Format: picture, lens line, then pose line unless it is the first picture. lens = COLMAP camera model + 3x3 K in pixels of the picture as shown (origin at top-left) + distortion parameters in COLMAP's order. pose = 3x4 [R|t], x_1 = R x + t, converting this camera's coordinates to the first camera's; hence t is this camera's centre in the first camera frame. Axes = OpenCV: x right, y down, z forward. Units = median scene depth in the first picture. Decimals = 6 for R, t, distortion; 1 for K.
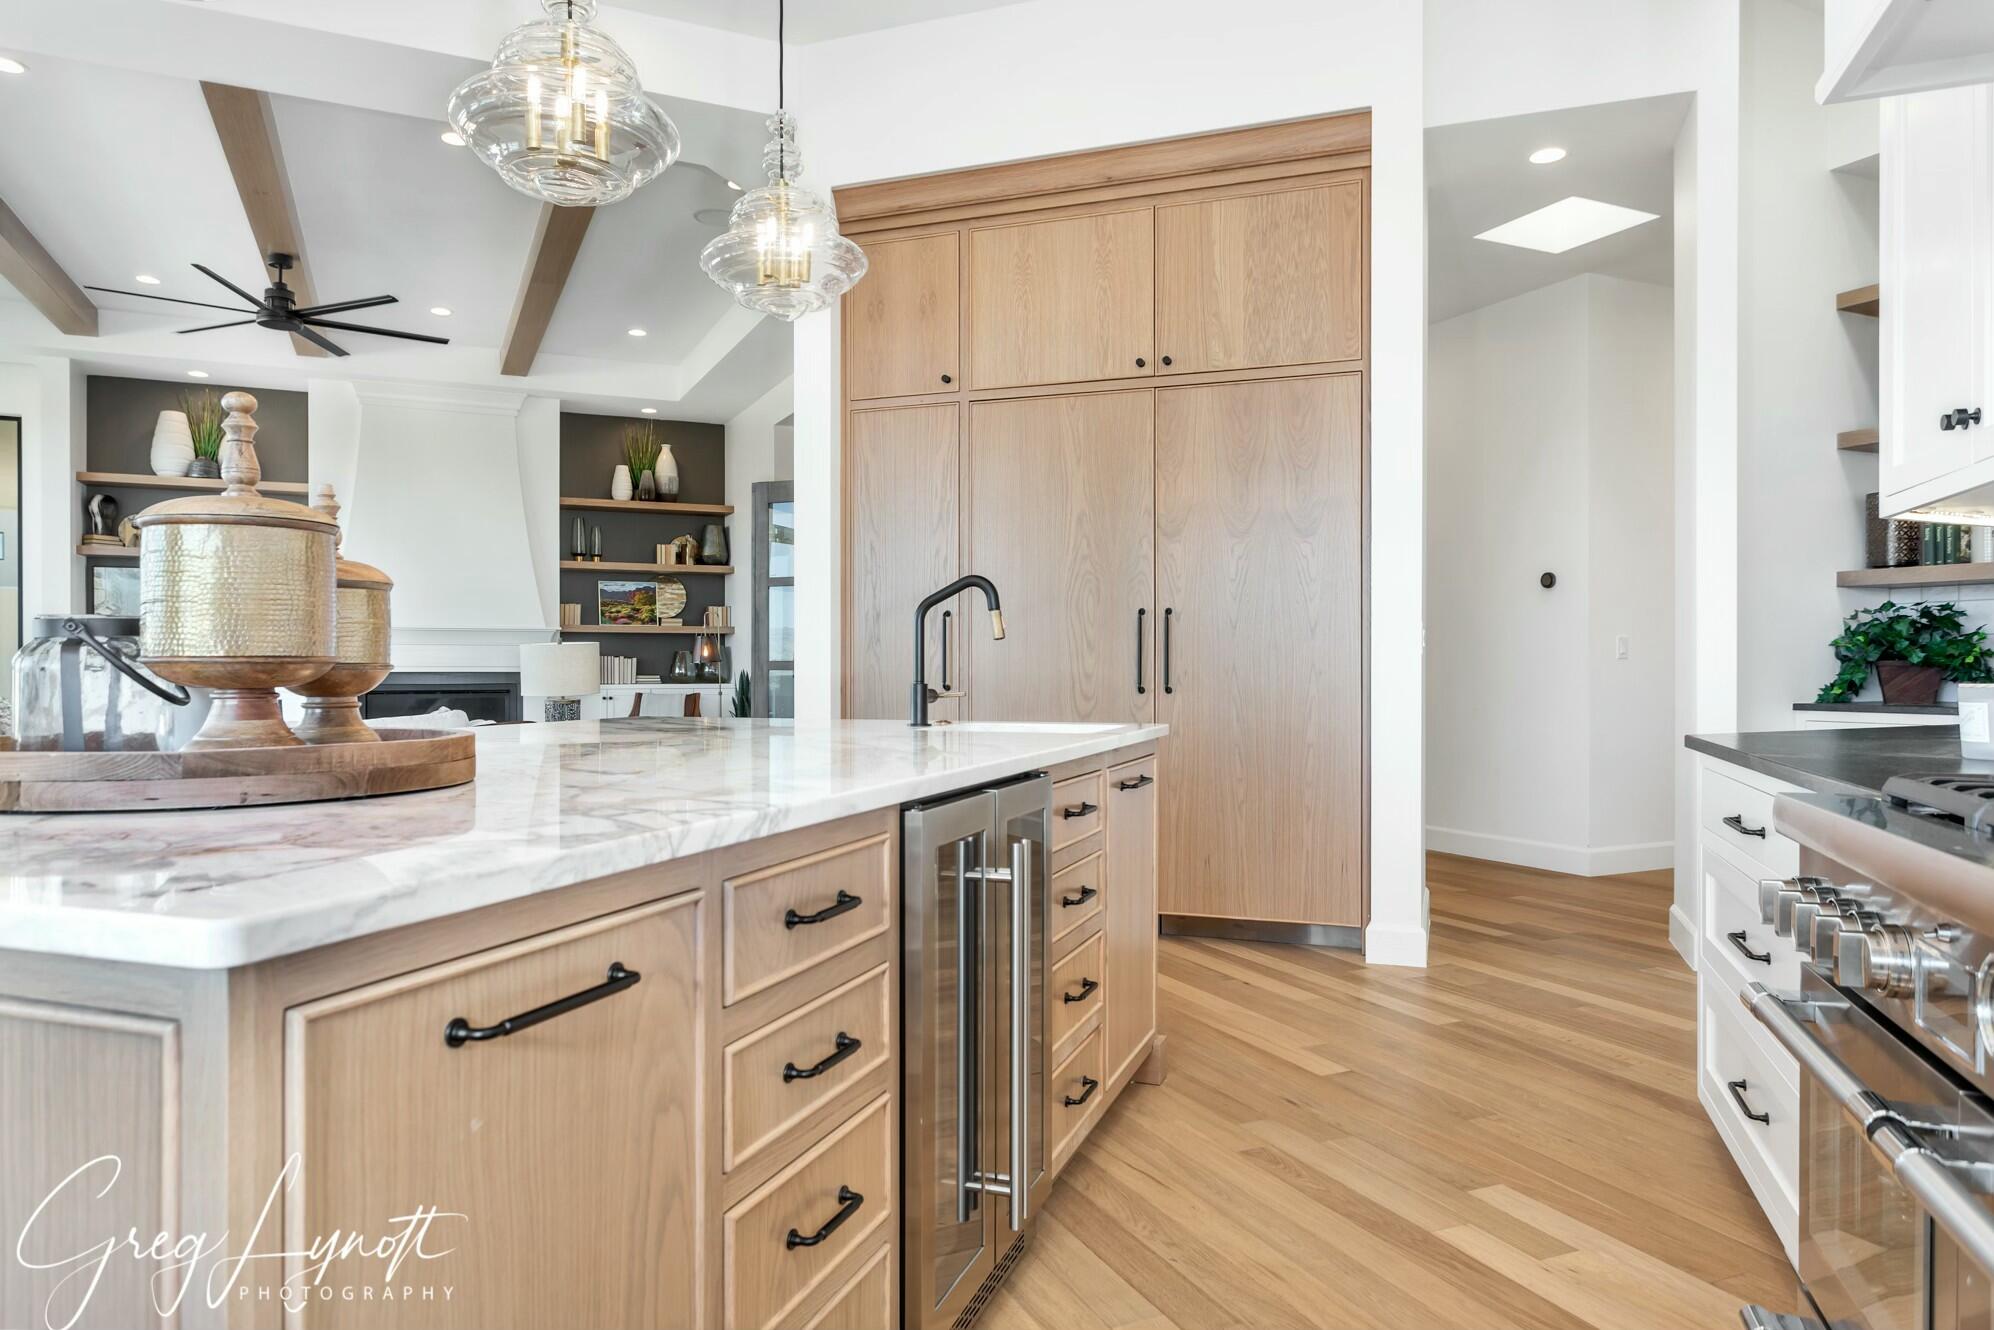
lens RADIAL K [[1247.9, 0, 997.0], [0, 1247.9, 665.0], [0, 0, 1]] dist [-0.007020, -0.000703]
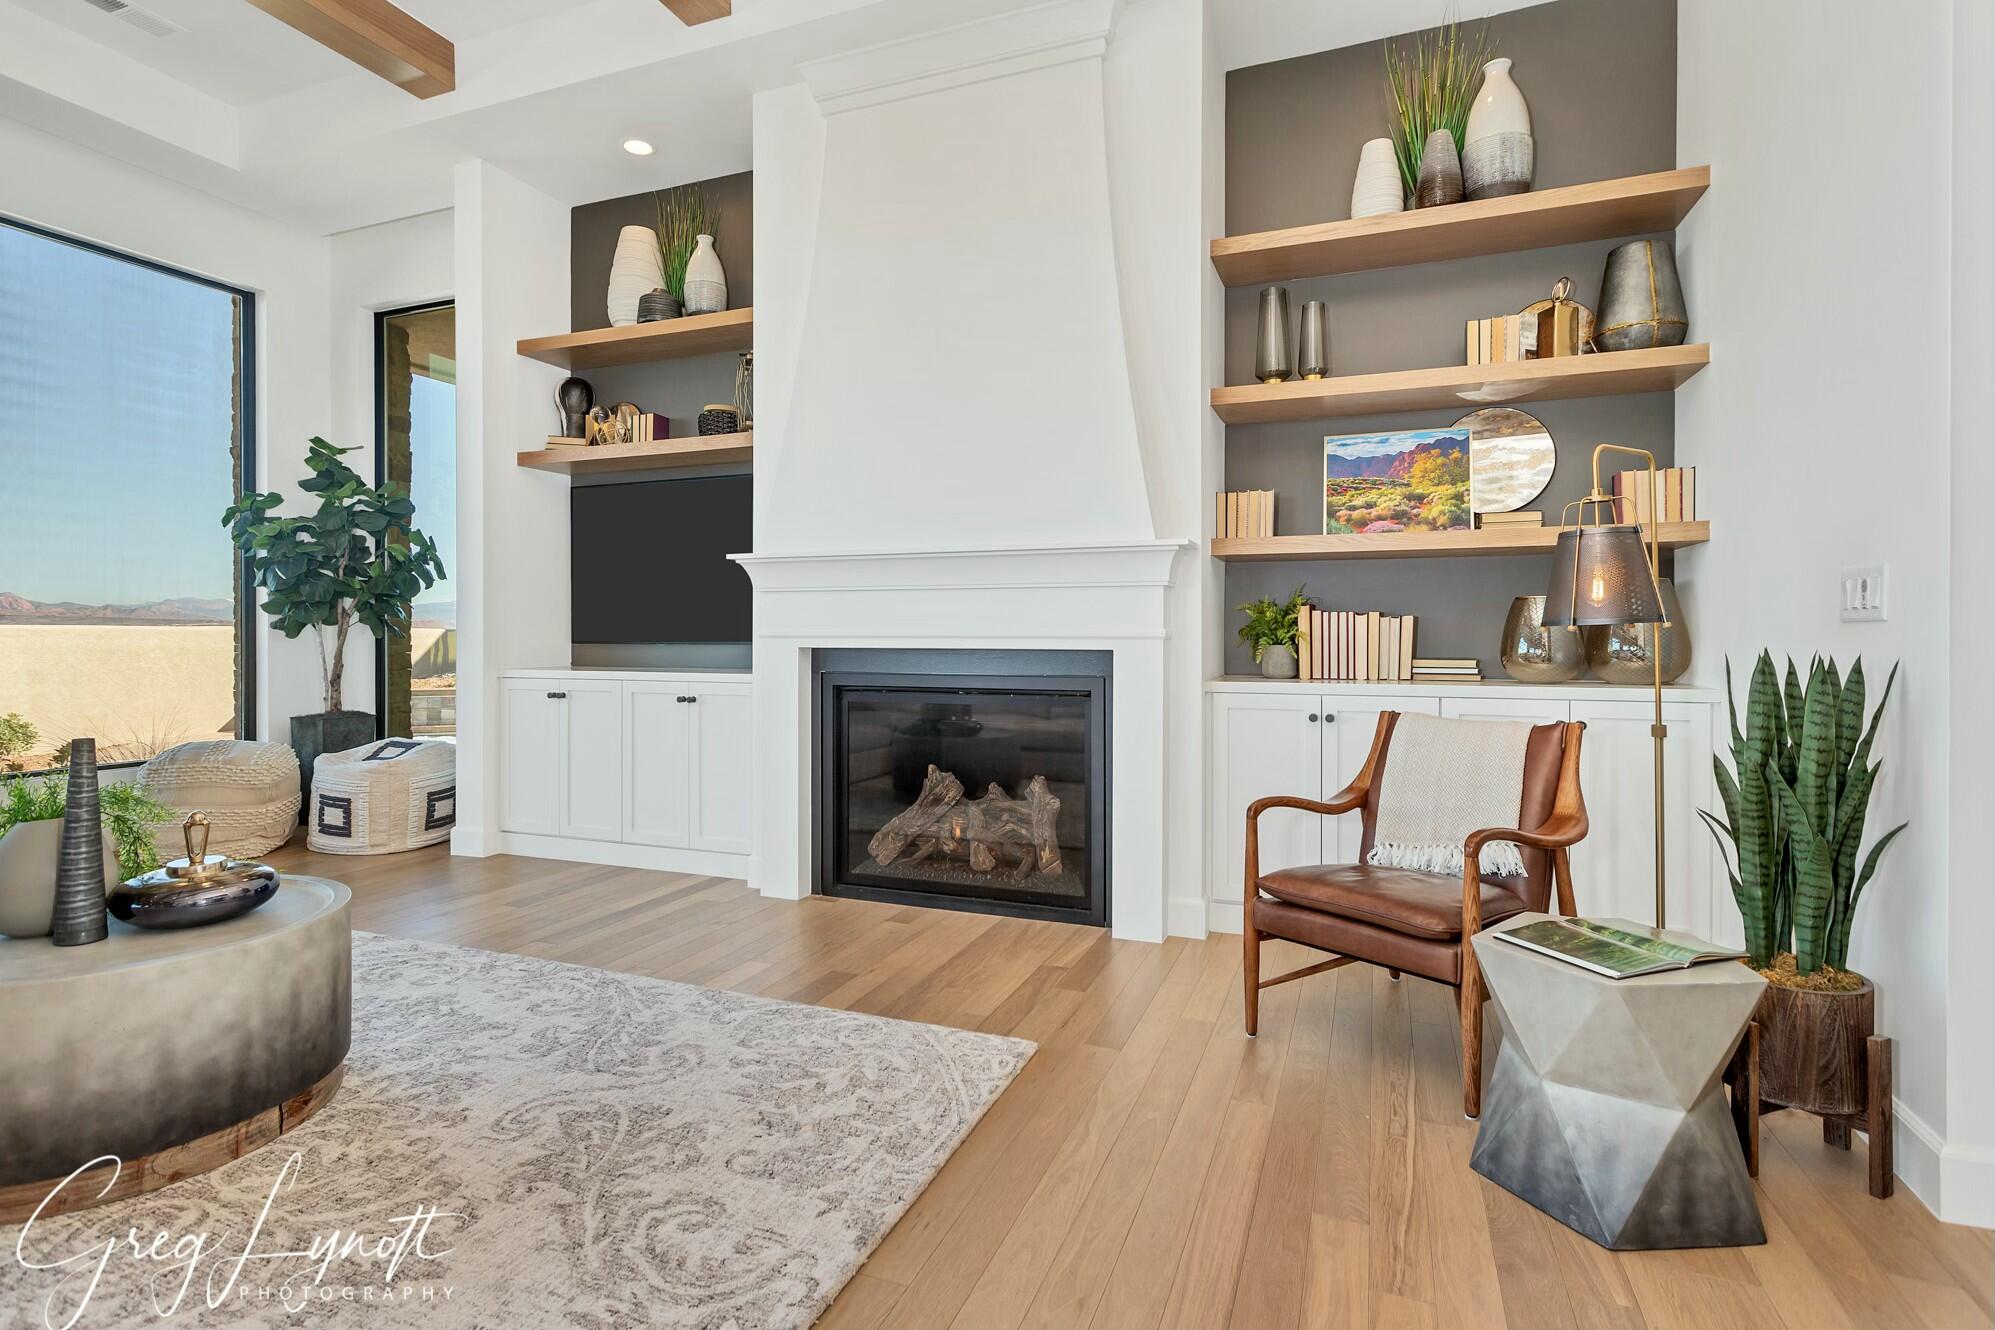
lens RADIAL K [[982.9, 0, 997.5], [0, 982.9, 665.0], [0, 0, 1]] dist [-0.003902, -0.000225]
pose [[0.700837, 0.004914, -0.713305, -0.158143], [0.001804, 0.999961, 0.008661, 0.006966], [0.713319, -0.007356, 0.700800, 0.683369]]
